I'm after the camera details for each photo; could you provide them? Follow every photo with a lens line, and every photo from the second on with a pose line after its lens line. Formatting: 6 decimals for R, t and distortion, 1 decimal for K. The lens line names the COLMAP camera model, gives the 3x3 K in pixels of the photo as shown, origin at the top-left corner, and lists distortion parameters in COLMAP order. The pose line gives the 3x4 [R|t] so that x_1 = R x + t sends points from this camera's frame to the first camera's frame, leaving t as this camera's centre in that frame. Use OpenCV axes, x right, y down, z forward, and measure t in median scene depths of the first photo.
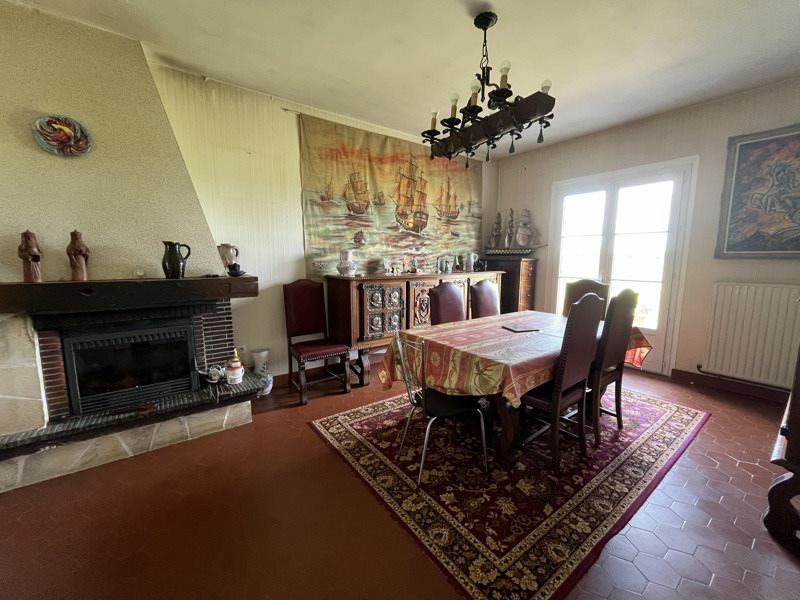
lens RADIAL K [[321.4, 0, 400.6], [0, 321.4, 299.7], [0, 0, 1]] dist [0.001990, 0.000407]
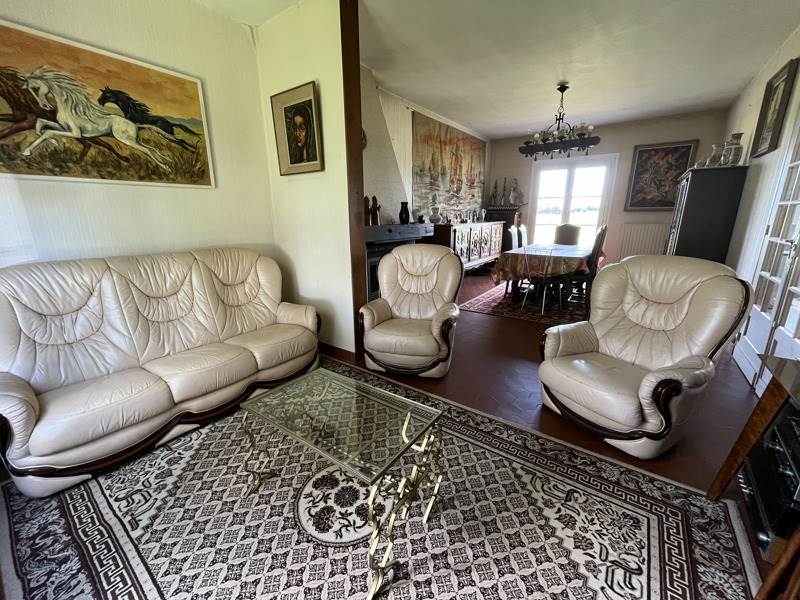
lens RADIAL K [[321.4, 0, 399.3], [0, 321.4, 298.3], [0, 0, 1]] dist [0.001990, 0.000407]
pose [[0.955475, -0.081640, 0.283553, -0.783279], [0.045400, 0.990194, 0.132113, 0.061785], [-0.291558, -0.113358, 0.949813, -0.423259]]
